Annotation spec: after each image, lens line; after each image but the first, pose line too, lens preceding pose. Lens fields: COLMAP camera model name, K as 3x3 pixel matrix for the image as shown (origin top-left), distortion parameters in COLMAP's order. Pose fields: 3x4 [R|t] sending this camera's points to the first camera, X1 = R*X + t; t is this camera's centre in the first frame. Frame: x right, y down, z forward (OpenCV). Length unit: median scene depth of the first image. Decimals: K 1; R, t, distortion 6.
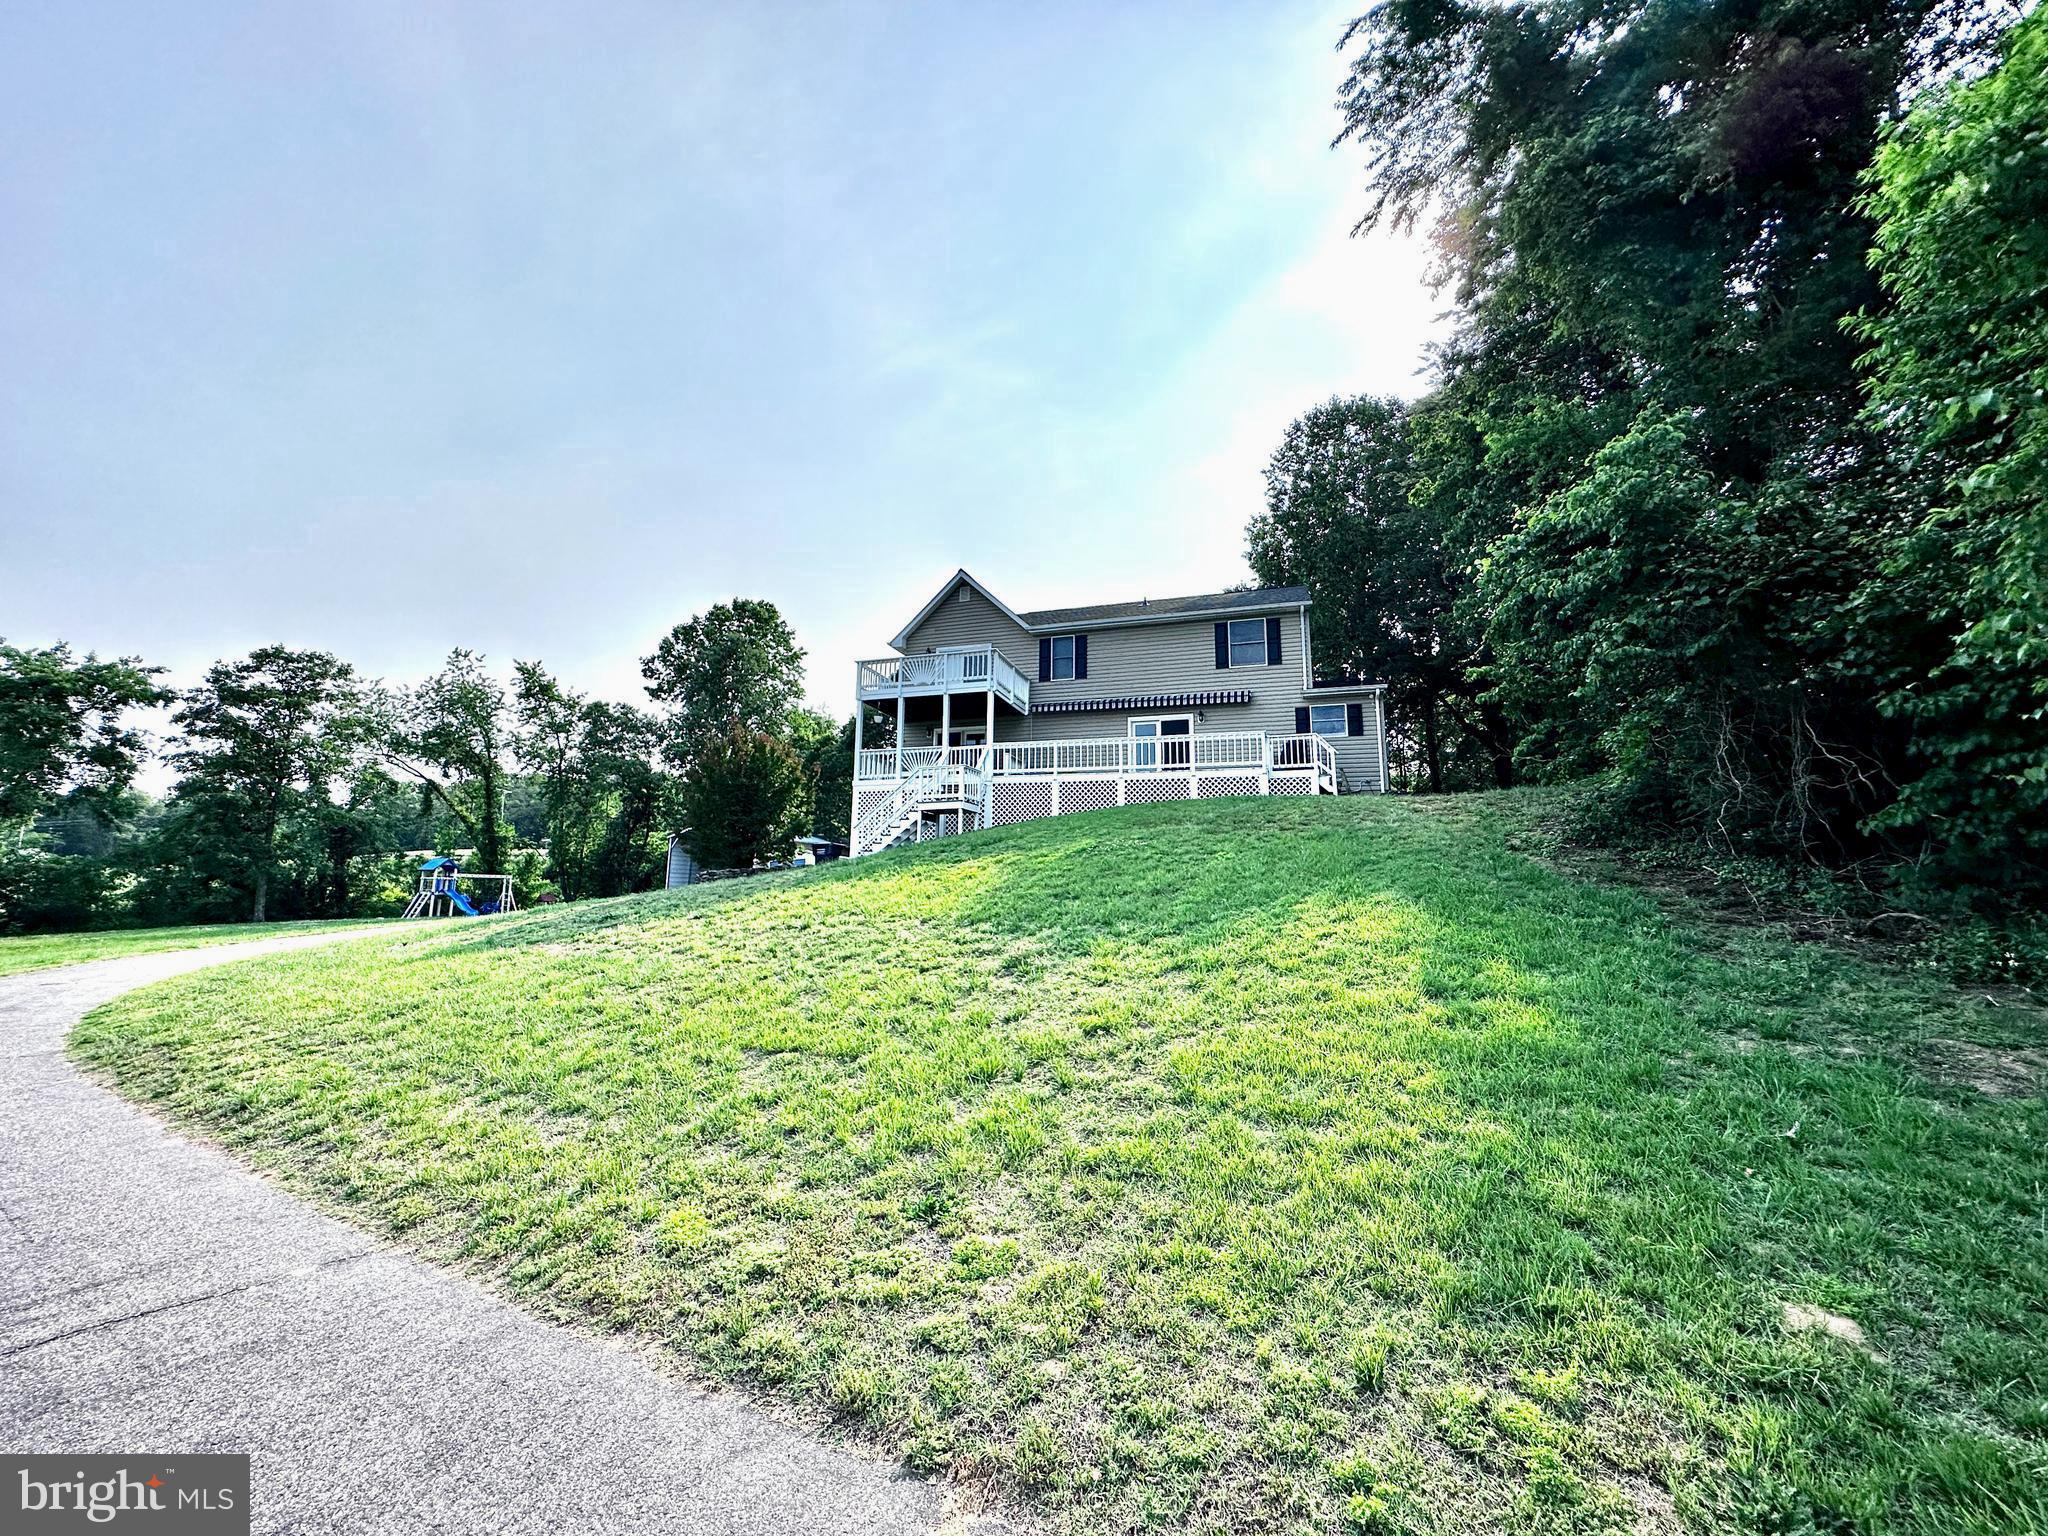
lens RADIAL K [[820.6, 0, 1024.0], [0, 820.6, 768.0], [0, 0, 1]] dist [-0.000884, -0.000093]
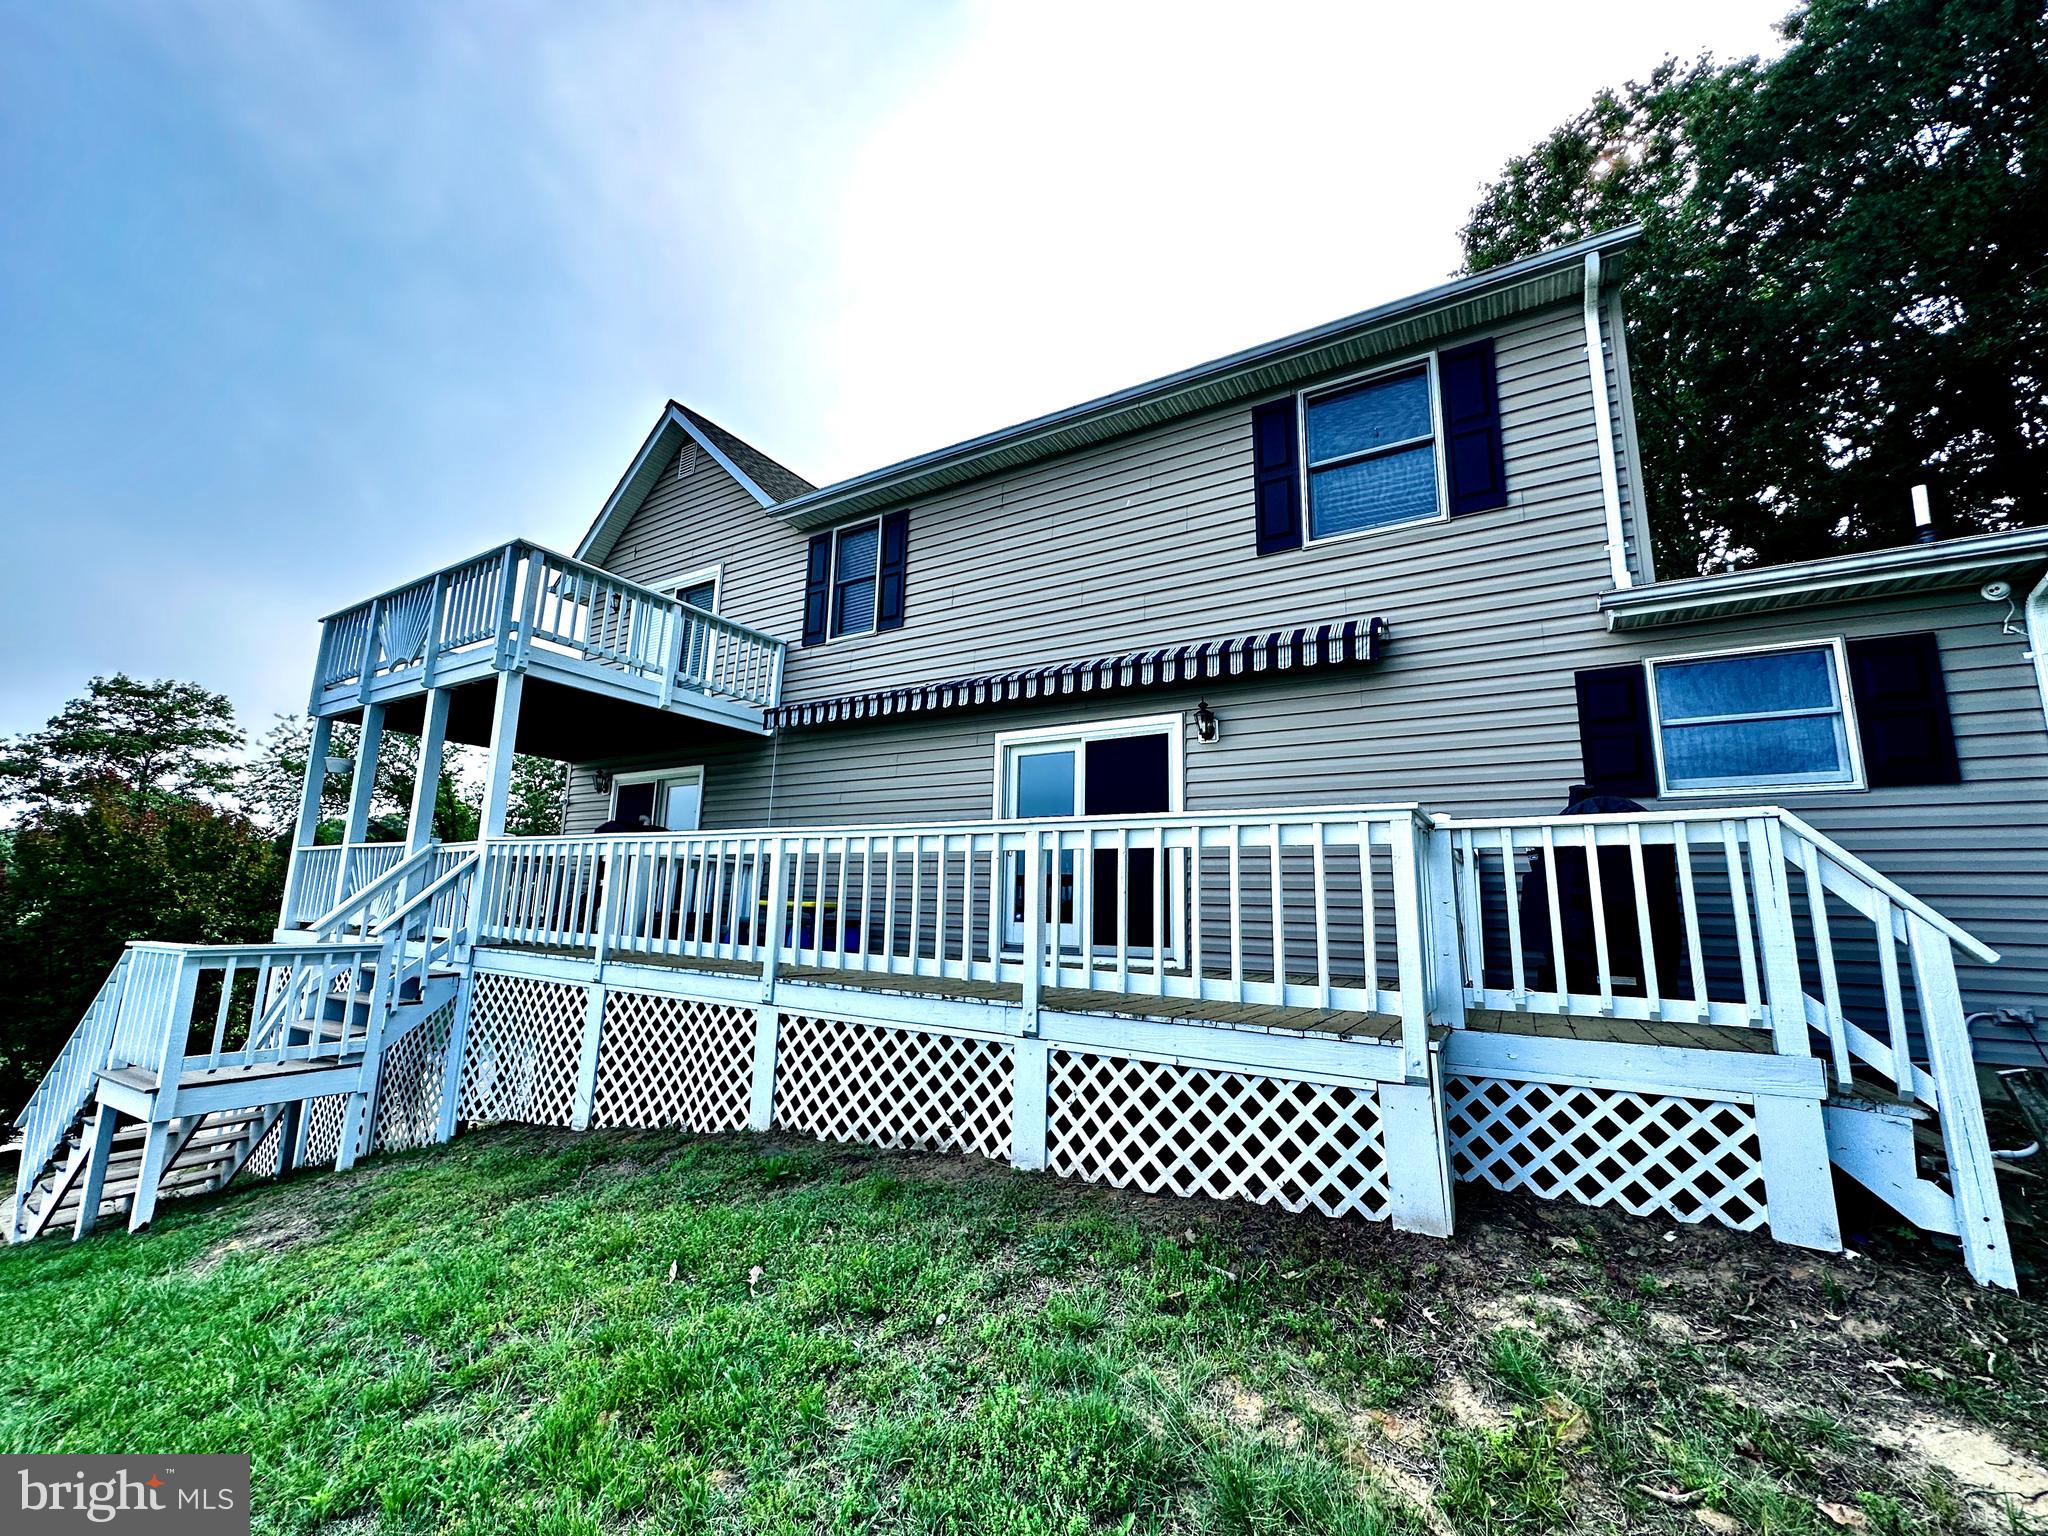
lens RADIAL K [[820.6, 0, 1024.0], [0, 820.6, 768.0], [0, 0, 1]] dist [-0.000884, -0.000093]
pose [[0.974342, -0.028936, -0.223204, 0.130031], [0.026343, 0.999547, -0.014588, -0.026328], [0.223525, 0.008334, 0.974663, 0.420933]]
